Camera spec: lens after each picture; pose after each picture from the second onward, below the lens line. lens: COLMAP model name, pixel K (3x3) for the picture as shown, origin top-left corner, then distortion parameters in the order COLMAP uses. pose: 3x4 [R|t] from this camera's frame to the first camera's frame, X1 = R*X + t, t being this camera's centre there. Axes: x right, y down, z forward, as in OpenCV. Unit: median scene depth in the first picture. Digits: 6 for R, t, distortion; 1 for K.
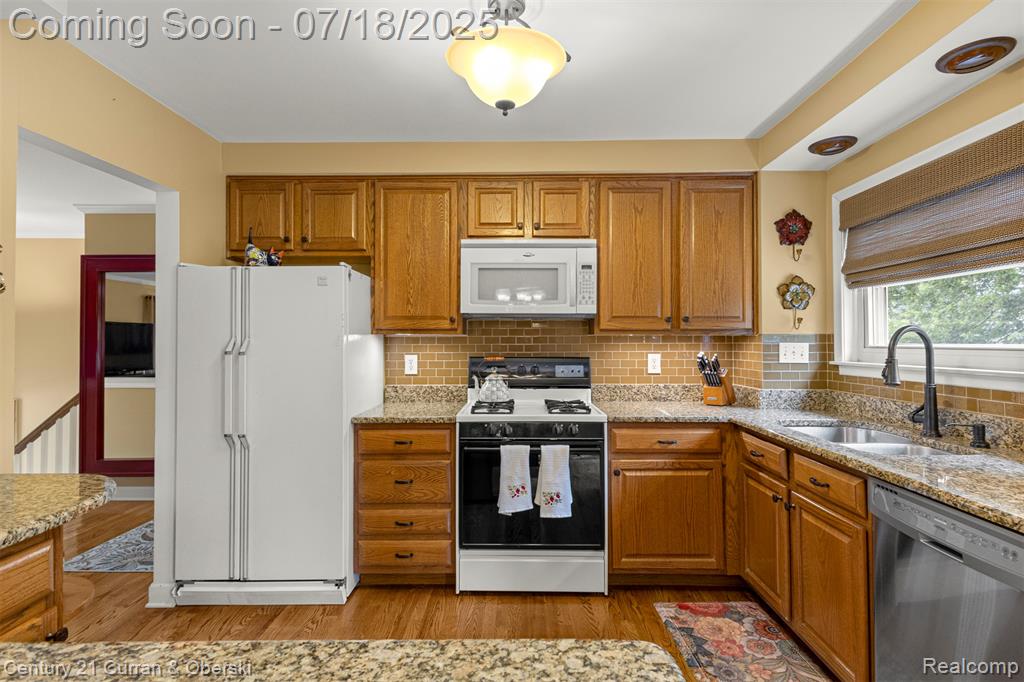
lens RADIAL K [[493.7, 0, 512.8], [0, 493.7, 334.6], [0, 0, 1]] dist [0.003466, -0.000846]
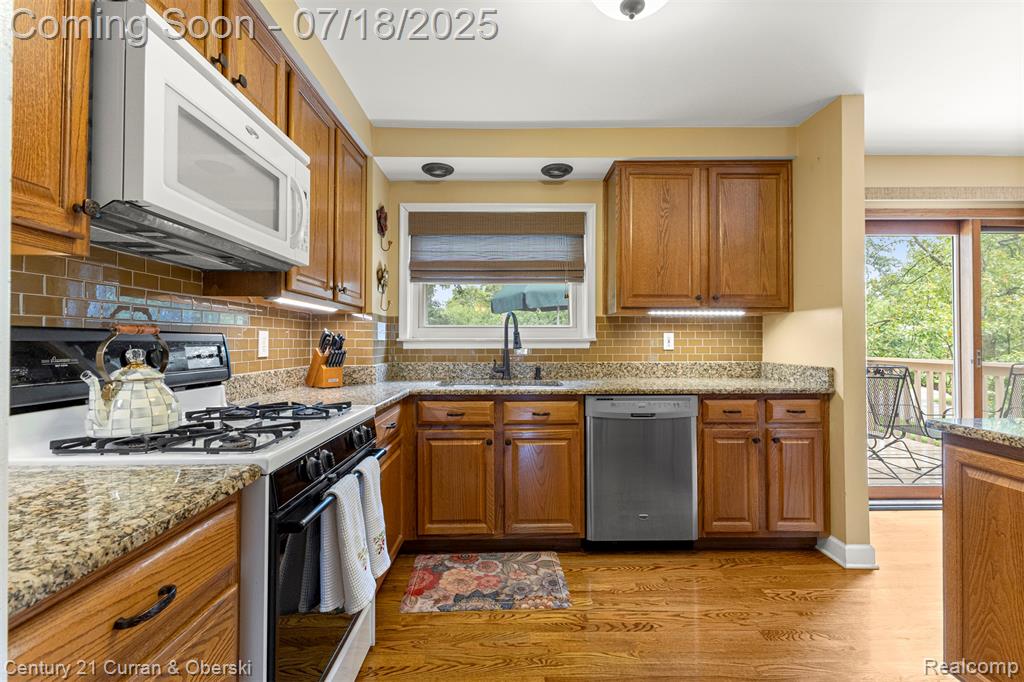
lens RADIAL K [[442.3, 0, 510.0], [0, 442.3, 337.3], [0, 0, 1]] dist [0.009697, -0.000535]
pose [[-0.035137, 0.012130, 0.999309, -0.451111], [-0.014915, 0.999809, -0.012660, 0.058546], [-0.999271, -0.015349, -0.034949, 0.744240]]
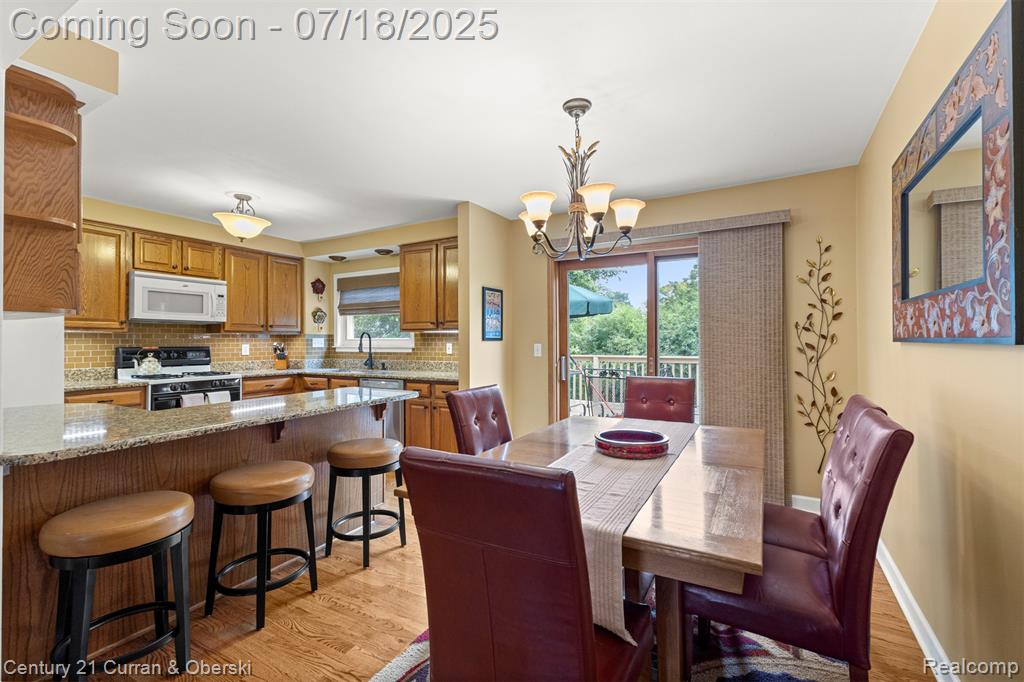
lens RADIAL K [[442.3, 0, 509.3], [0, 442.3, 340.9], [0, 0, 1]] dist [0.009697, -0.000535]
pose [[0.471641, -0.001940, 0.881788, -0.792060], [-0.012486, 0.999883, 0.008878, 0.000372], [-0.881702, -0.015197, 0.471562, -0.707145]]
